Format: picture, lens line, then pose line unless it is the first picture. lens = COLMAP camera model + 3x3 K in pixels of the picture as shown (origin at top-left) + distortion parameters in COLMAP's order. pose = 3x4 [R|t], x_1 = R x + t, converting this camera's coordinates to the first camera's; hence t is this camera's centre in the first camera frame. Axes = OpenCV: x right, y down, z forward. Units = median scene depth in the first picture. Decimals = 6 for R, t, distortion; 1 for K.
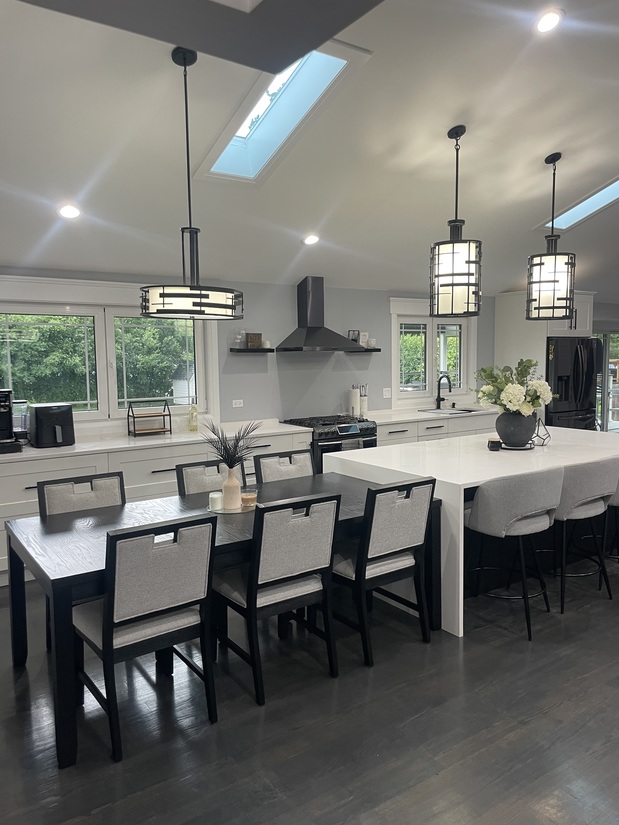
lens RADIAL K [[627.0, 0, 312.3], [0, 627.0, 397.5], [0, 0, 1]] dist [-0.000676, -0.006480]
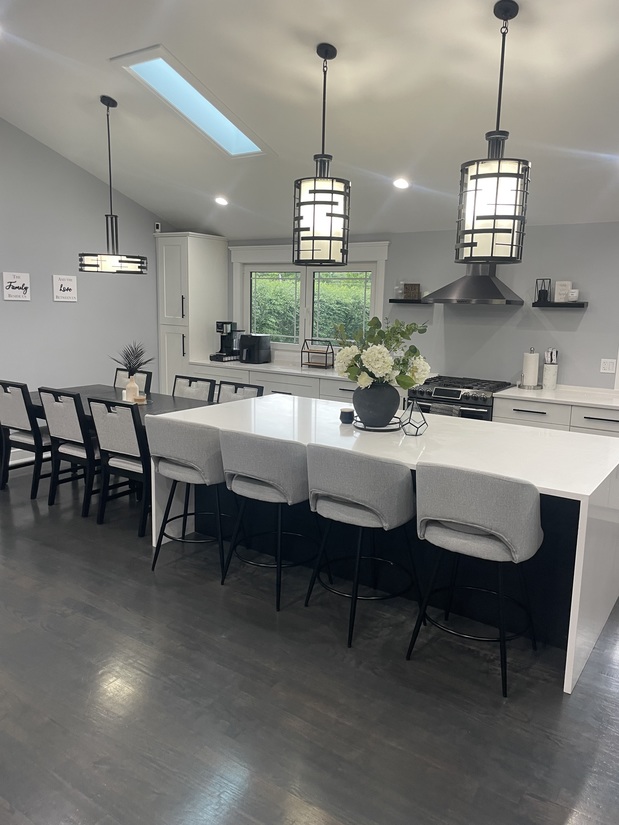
lens RADIAL K [[627.0, 0, 312.3], [0, 627.0, 397.5], [0, 0, 1]] dist [-0.000676, -0.006480]
pose [[0.346574, 0.161100, -0.924085, 1.006654], [-0.092204, 0.986221, 0.137352, -0.057185], [0.933480, 0.037602, 0.356653, 0.621764]]
